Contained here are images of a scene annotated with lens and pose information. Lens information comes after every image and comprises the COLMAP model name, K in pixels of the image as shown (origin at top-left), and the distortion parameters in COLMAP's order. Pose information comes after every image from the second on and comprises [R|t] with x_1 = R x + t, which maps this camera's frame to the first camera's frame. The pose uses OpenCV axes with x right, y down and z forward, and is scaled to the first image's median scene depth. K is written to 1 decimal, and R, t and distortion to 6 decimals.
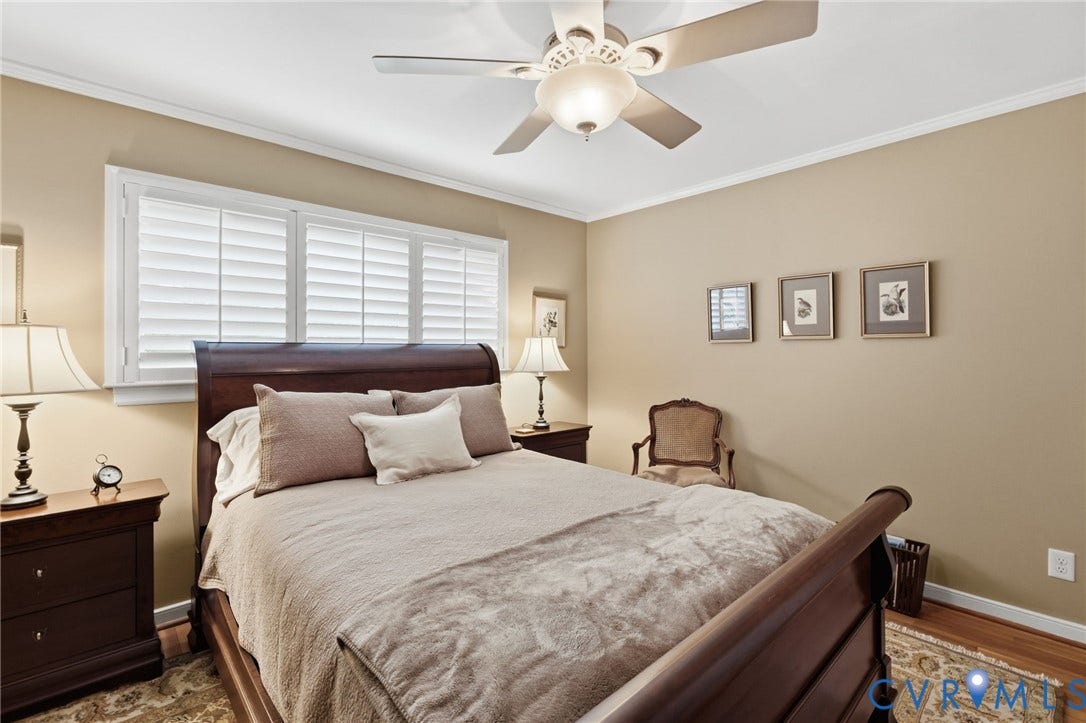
lens RADIAL K [[481.2, 0, 548.0], [0, 481.2, 352.6], [0, 0, 1]] dist [-0.001973, 0.000894]
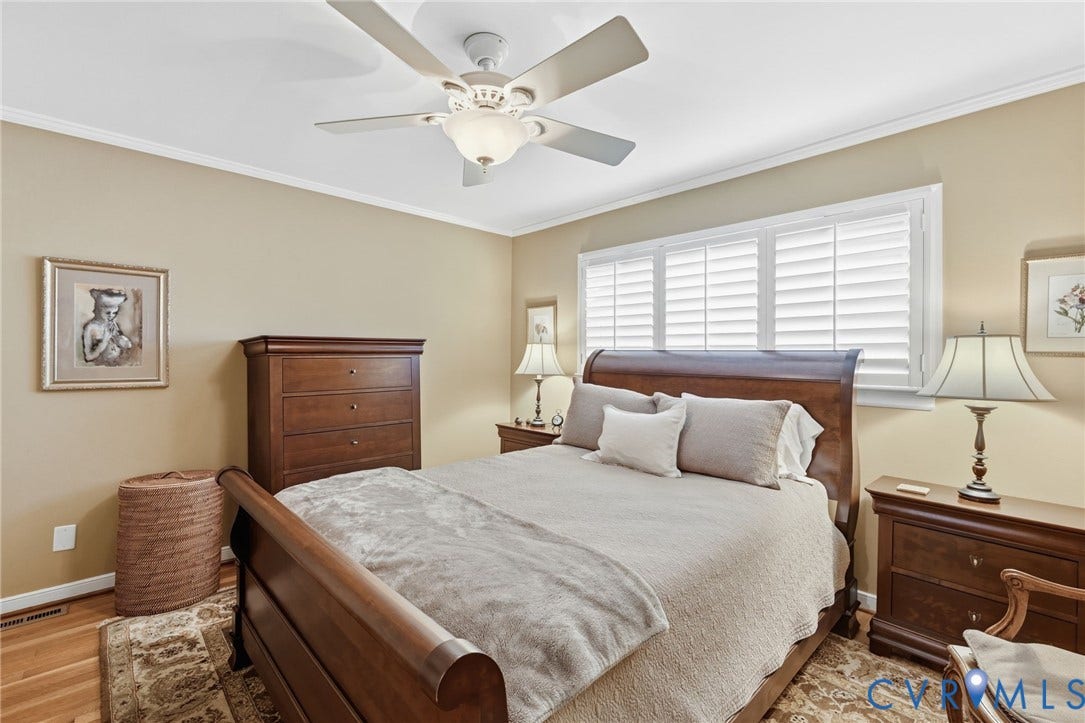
lens RADIAL K [[480.8, 0, 547.6], [0, 480.8, 357.4], [0, 0, 1]] dist [-0.001973, 0.000894]
pose [[0.017064, 0.009586, -0.999808, 0.741950], [-0.015688, 0.999834, 0.009319, -0.007859], [0.999731, 0.015526, 0.017212, 0.682817]]
